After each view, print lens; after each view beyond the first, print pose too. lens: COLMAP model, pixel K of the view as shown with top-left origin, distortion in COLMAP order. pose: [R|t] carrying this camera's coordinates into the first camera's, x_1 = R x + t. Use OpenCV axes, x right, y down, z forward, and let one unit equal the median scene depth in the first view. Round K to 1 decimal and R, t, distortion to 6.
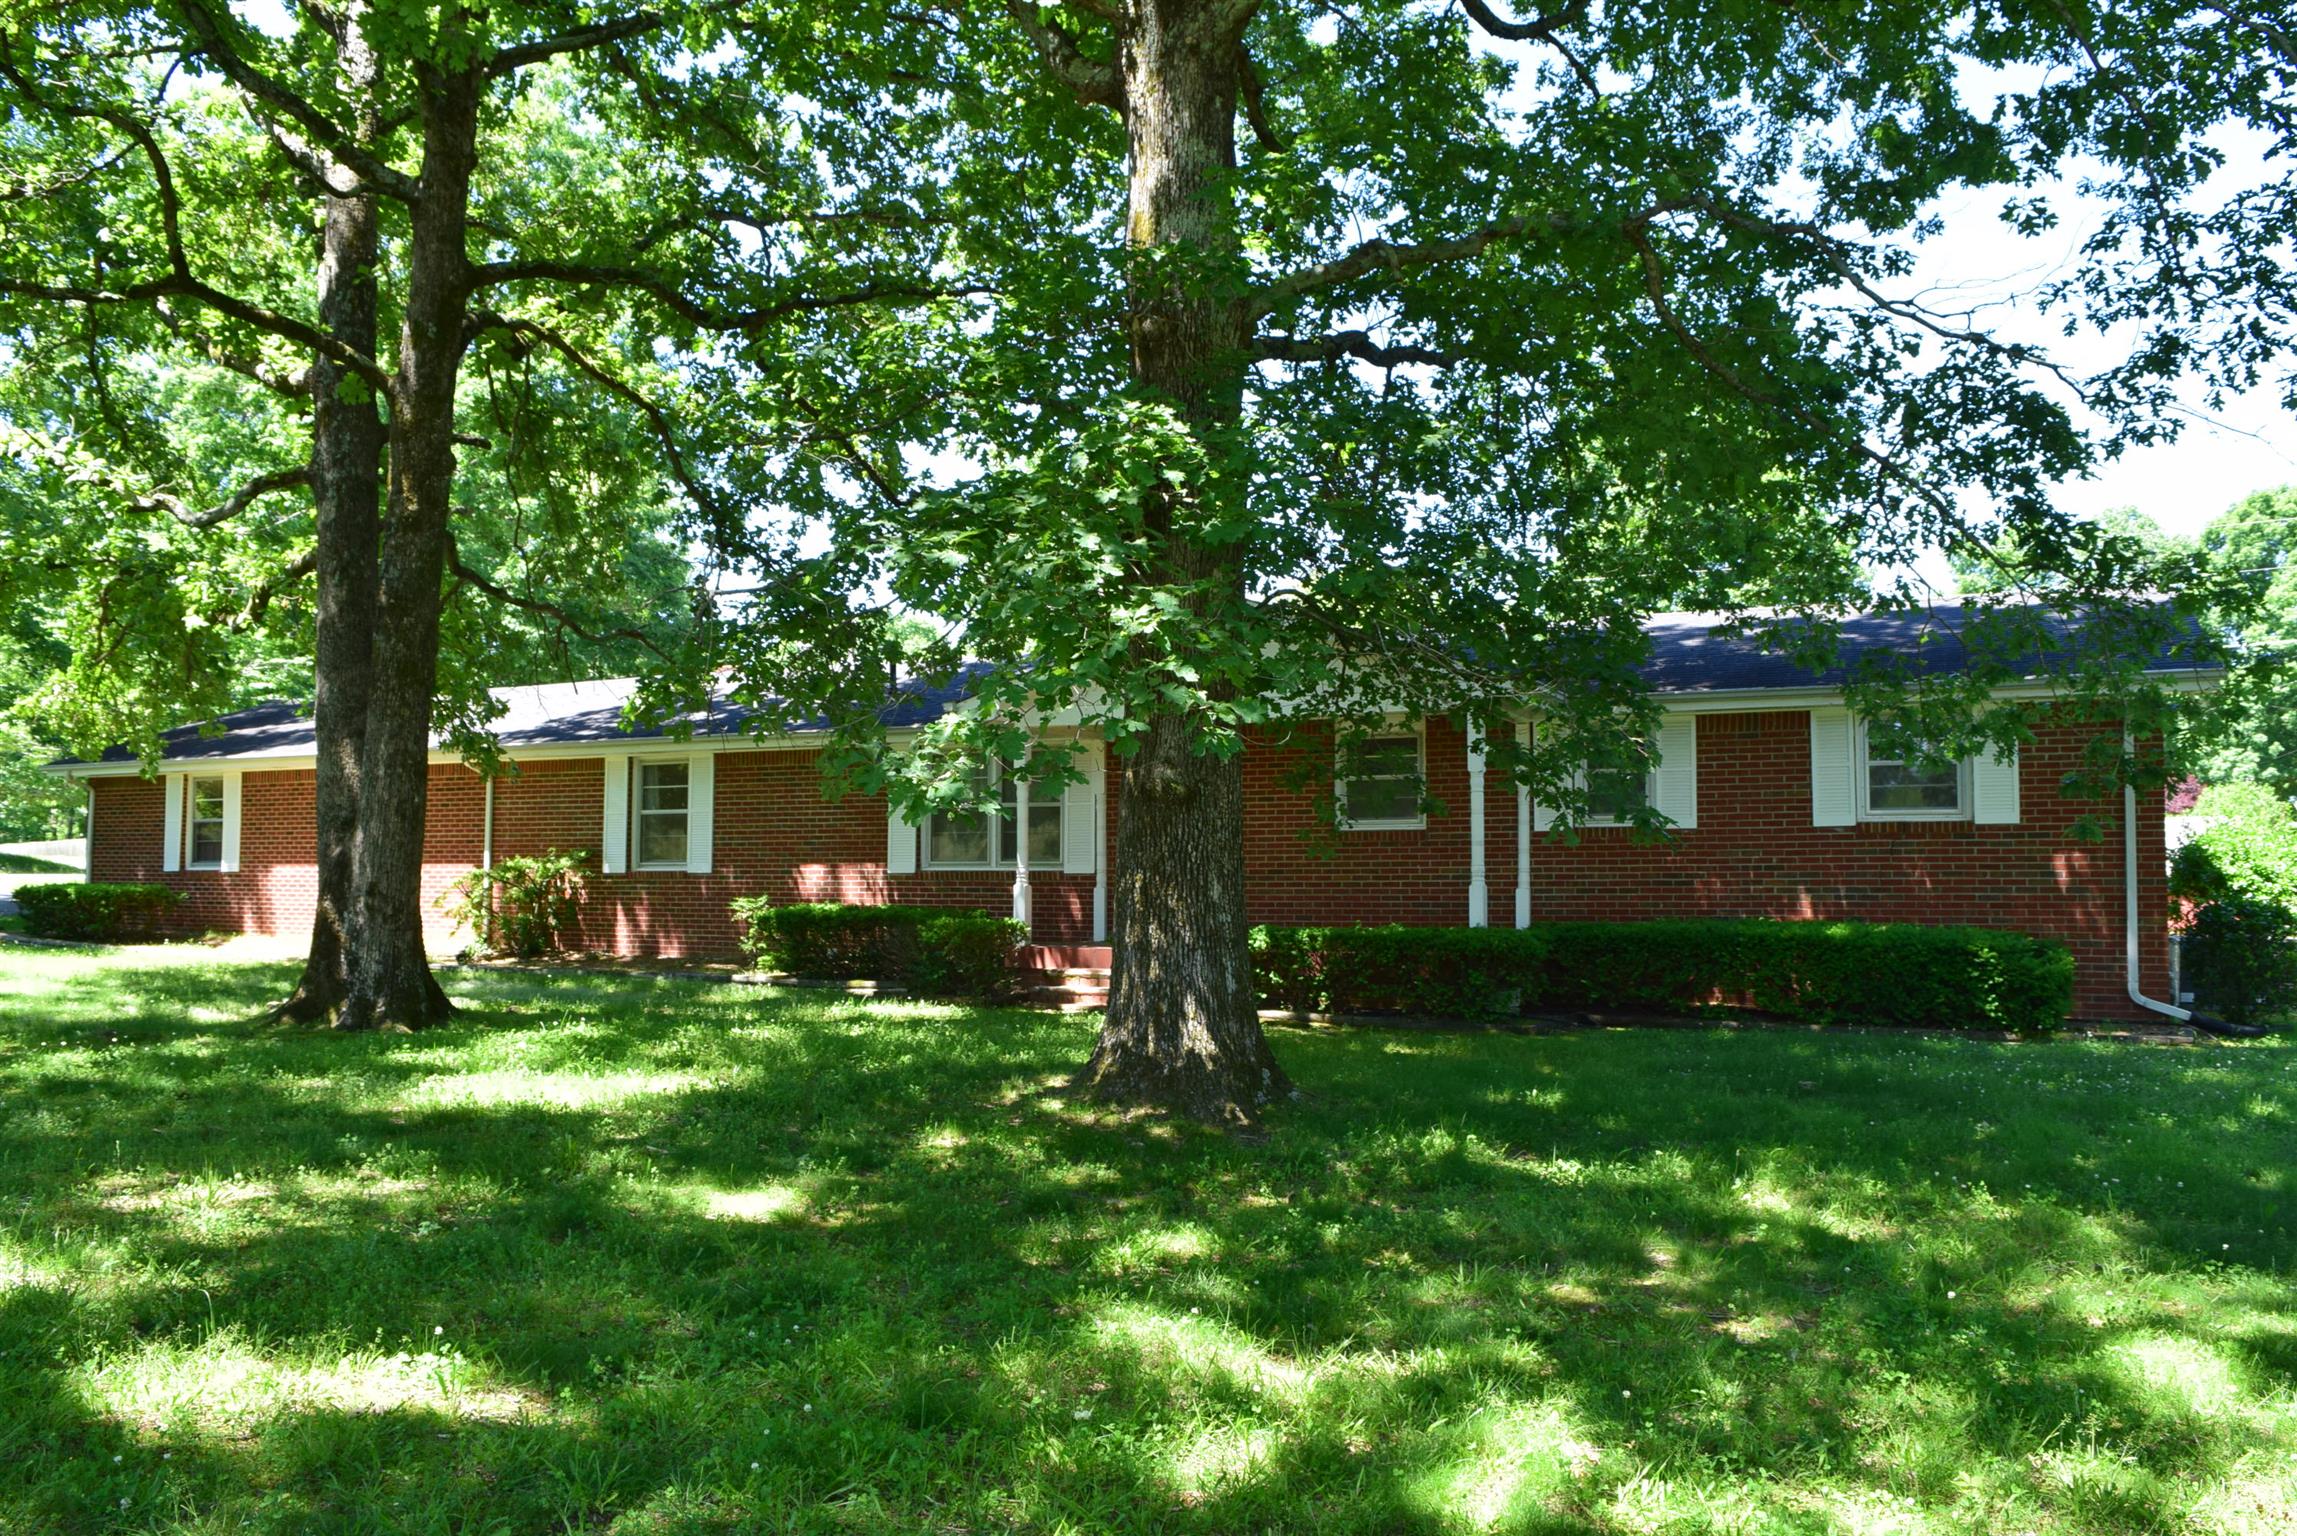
lens RADIAL K [[1815.2, 0, 1155.4], [0, 1815.2, 767.9], [0, 0, 1]] dist [-0.070608, 0.001116]
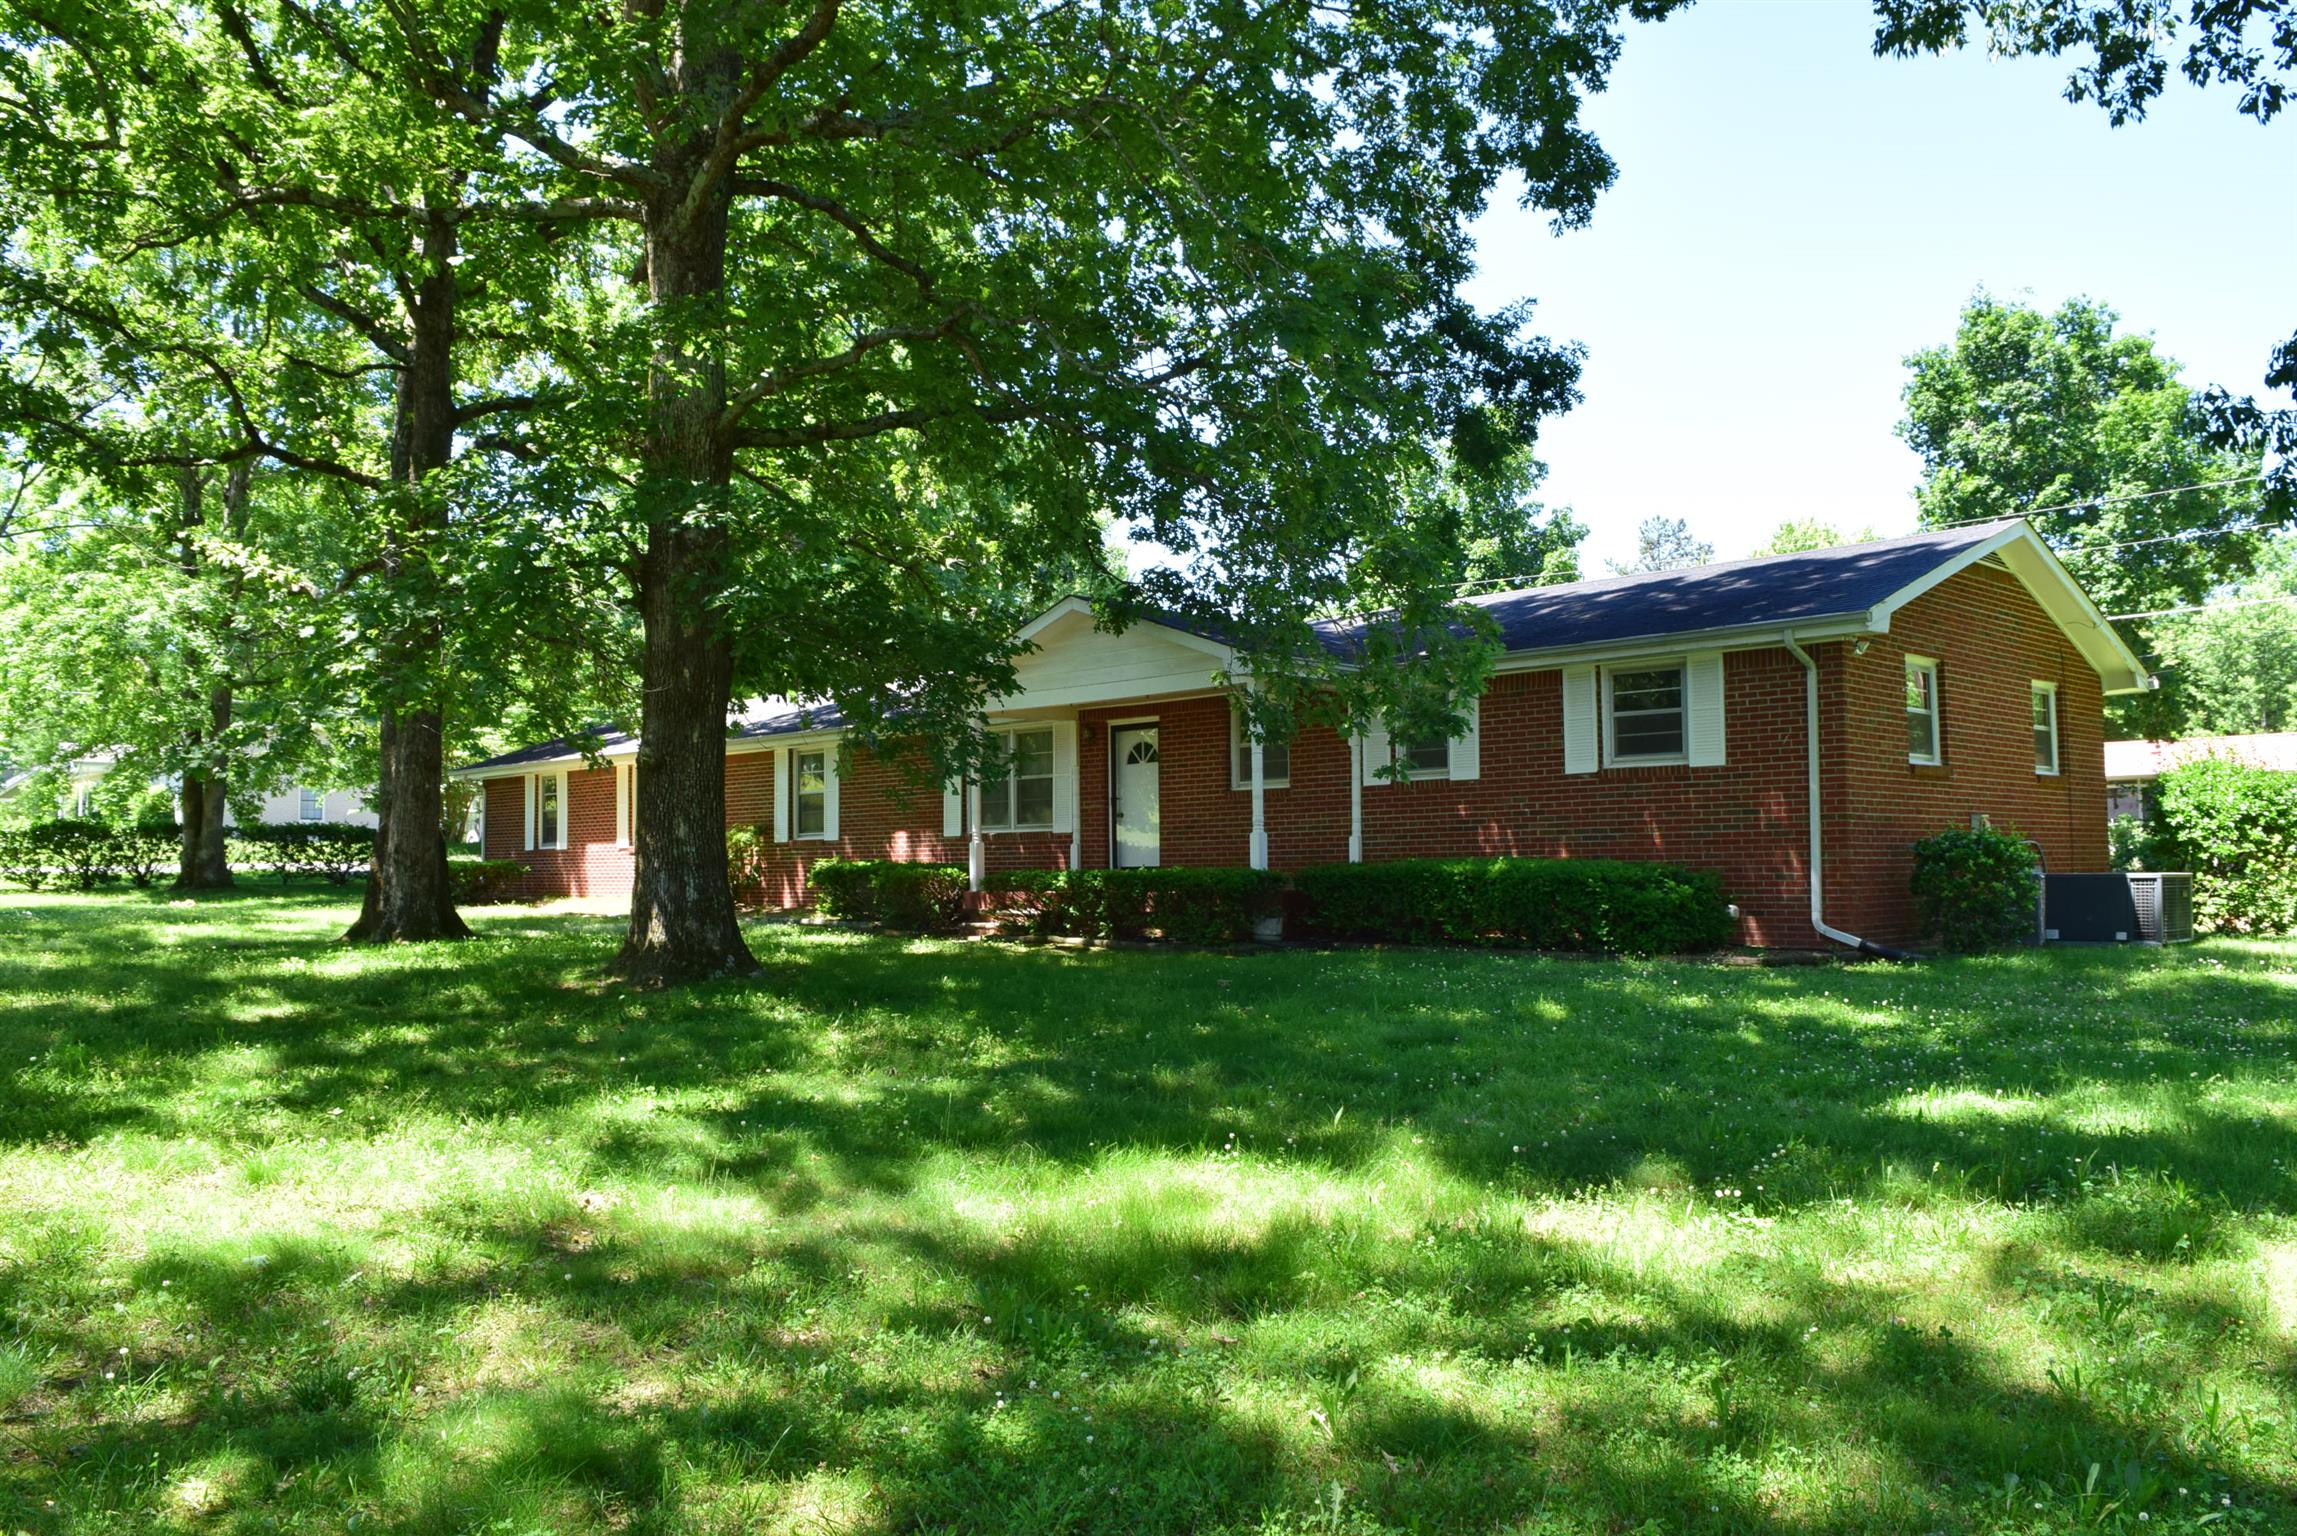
lens RADIAL K [[1815.2, 0, 1155.4], [0, 1815.2, 767.9], [0, 0, 1]] dist [-0.070608, 0.001116]
pose [[0.944306, -0.032686, -0.327442, 0.492526], [0.036229, 0.999332, 0.004726, 0.014455], [0.327069, -0.016326, 0.944860, -0.127365]]
